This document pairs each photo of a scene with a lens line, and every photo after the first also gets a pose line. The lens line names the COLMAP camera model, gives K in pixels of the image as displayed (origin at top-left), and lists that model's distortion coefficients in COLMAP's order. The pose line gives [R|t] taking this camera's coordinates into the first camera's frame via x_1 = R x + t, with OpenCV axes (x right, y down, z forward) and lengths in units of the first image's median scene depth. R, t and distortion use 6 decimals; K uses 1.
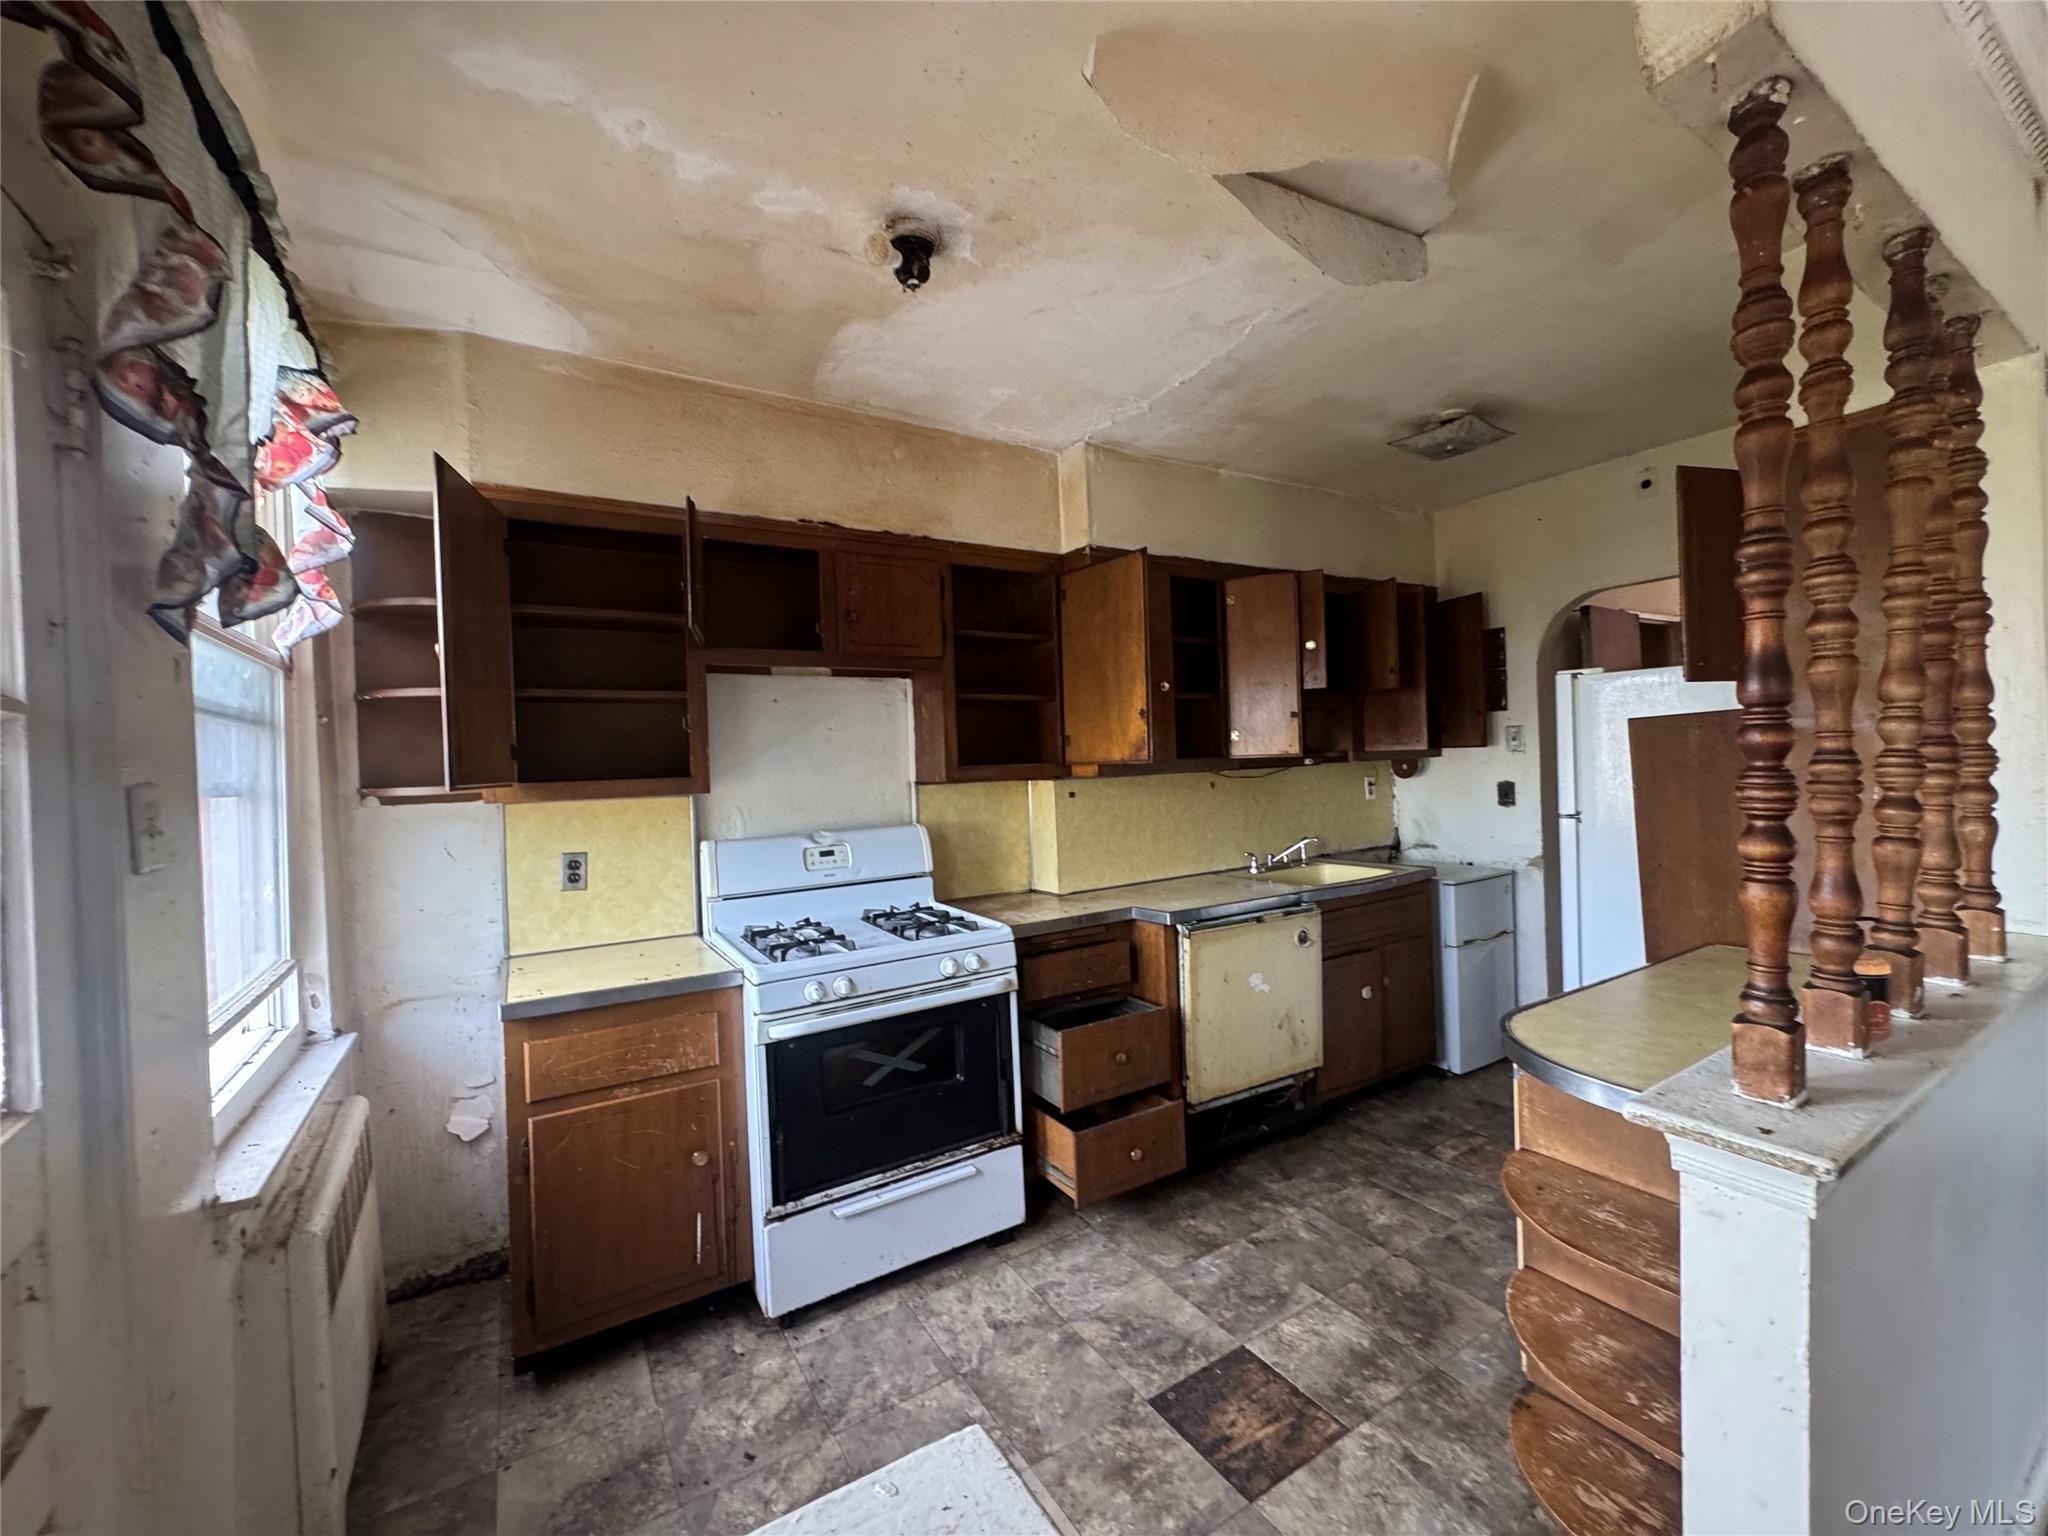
lens RADIAL K [[817.9, 0, 1024.0], [0, 817.9, 768.0], [0, 0, 1]] dist [-0.000818, 0.000199]
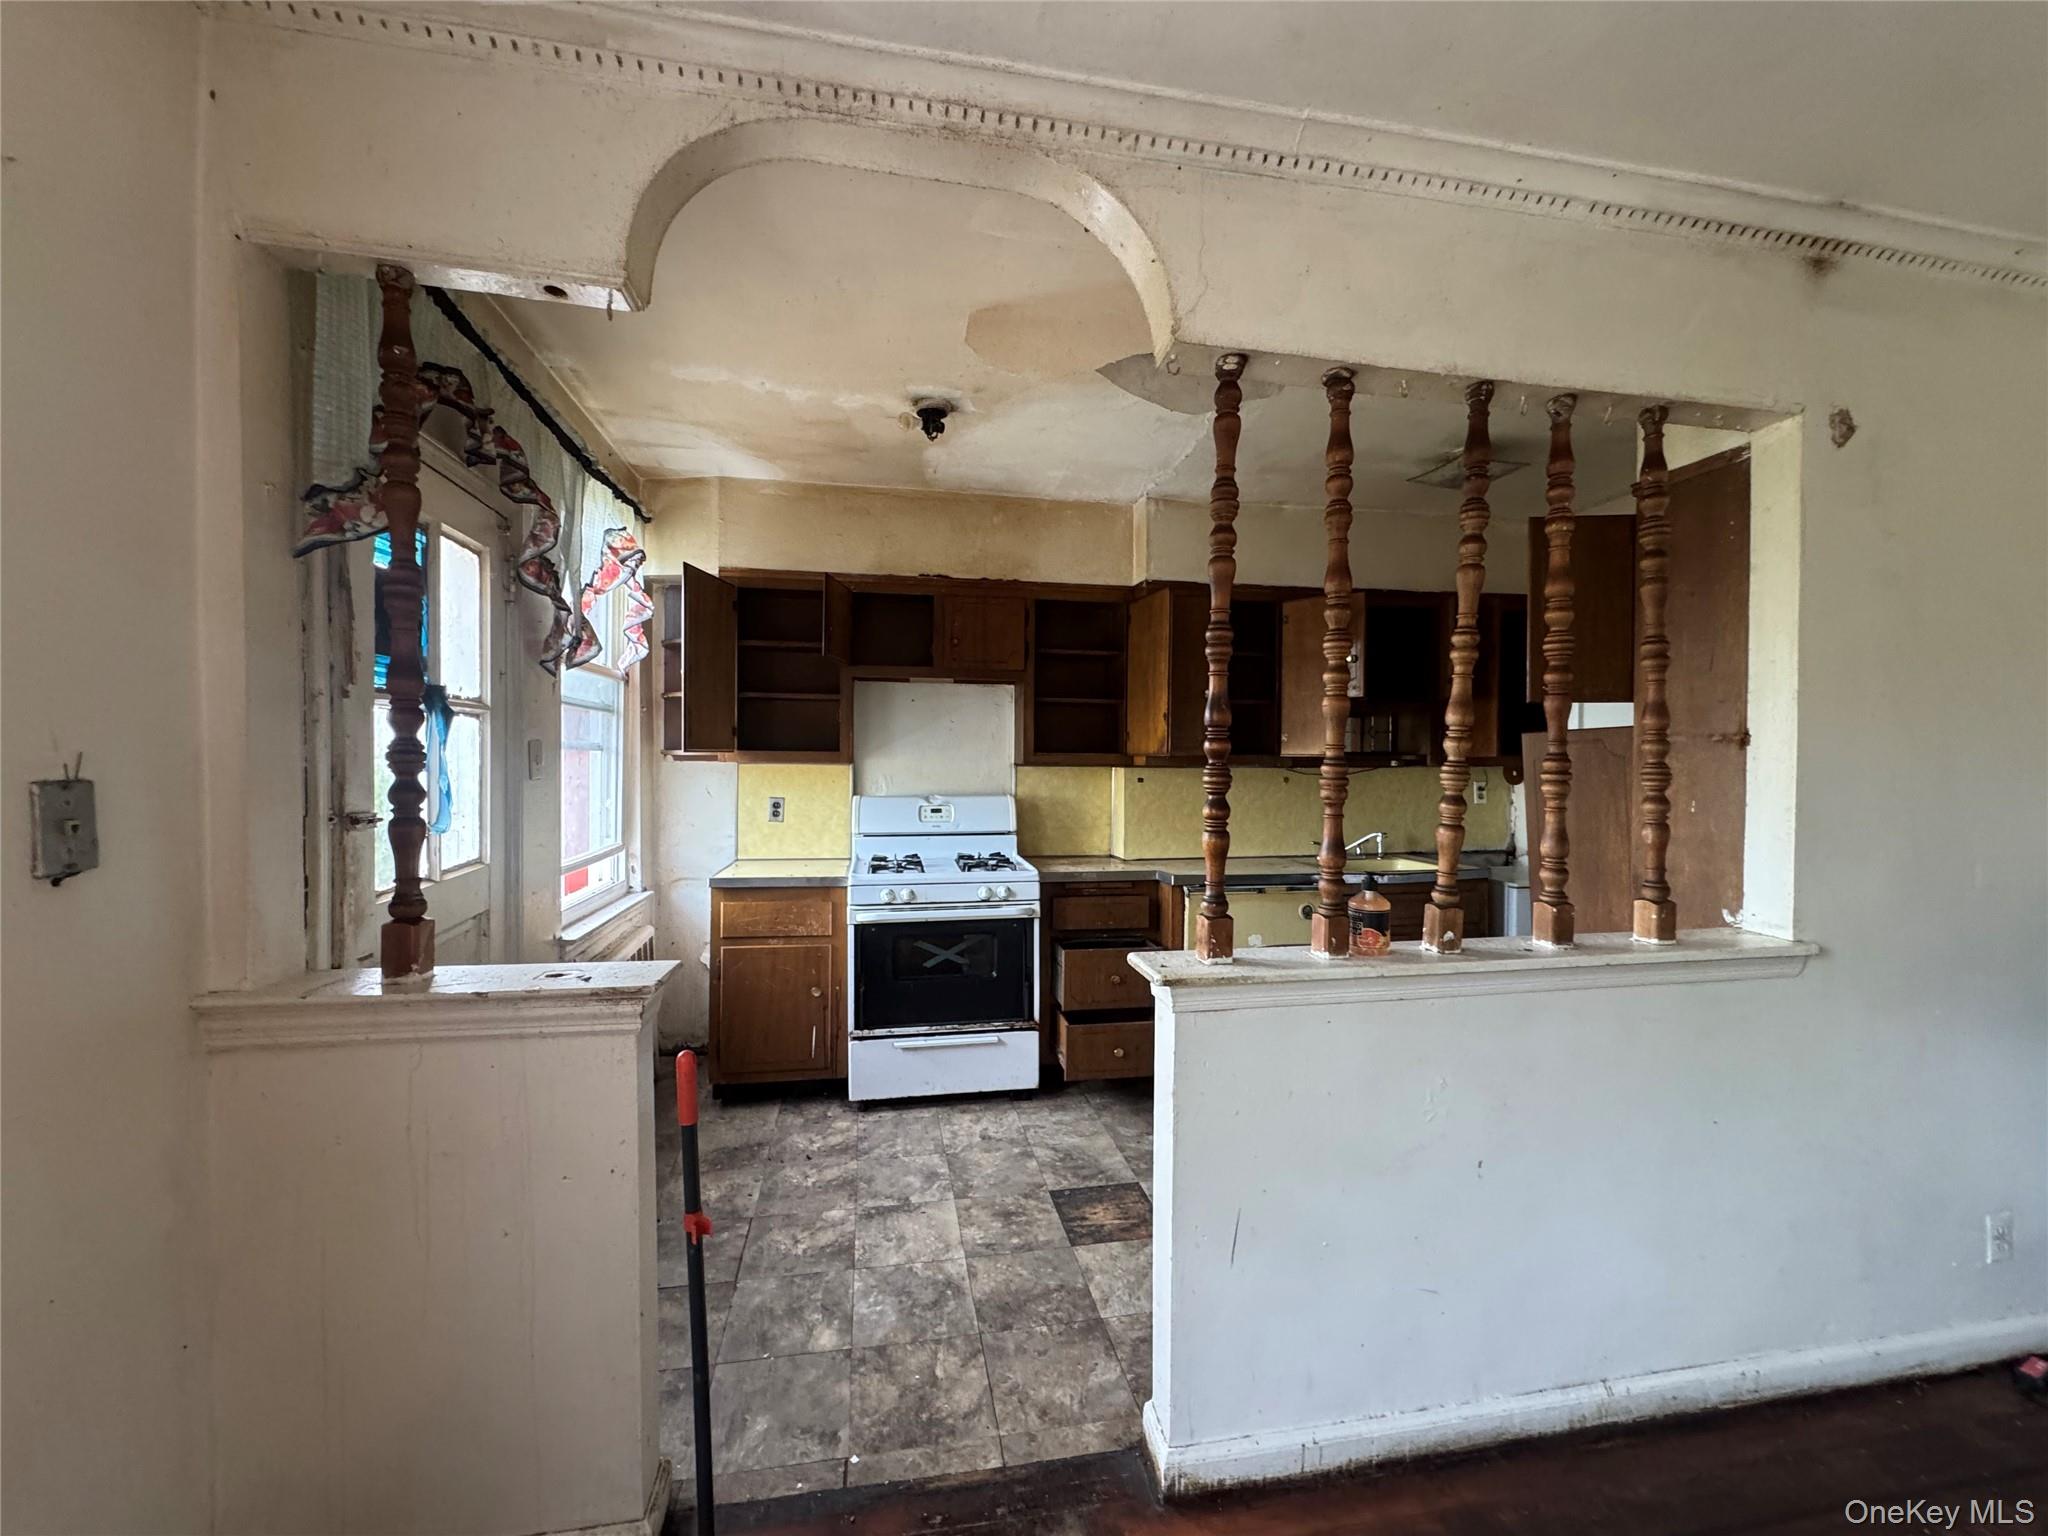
lens RADIAL K [[817.9, 0, 1024.0], [0, 817.9, 768.0], [0, 0, 1]] dist [-0.000818, 0.000199]
pose [[0.931013, 0.047517, -0.361880, 0.481500], [-0.043437, 0.998868, 0.019408, -0.002634], [0.362392, -0.002350, 0.932023, -0.297165]]
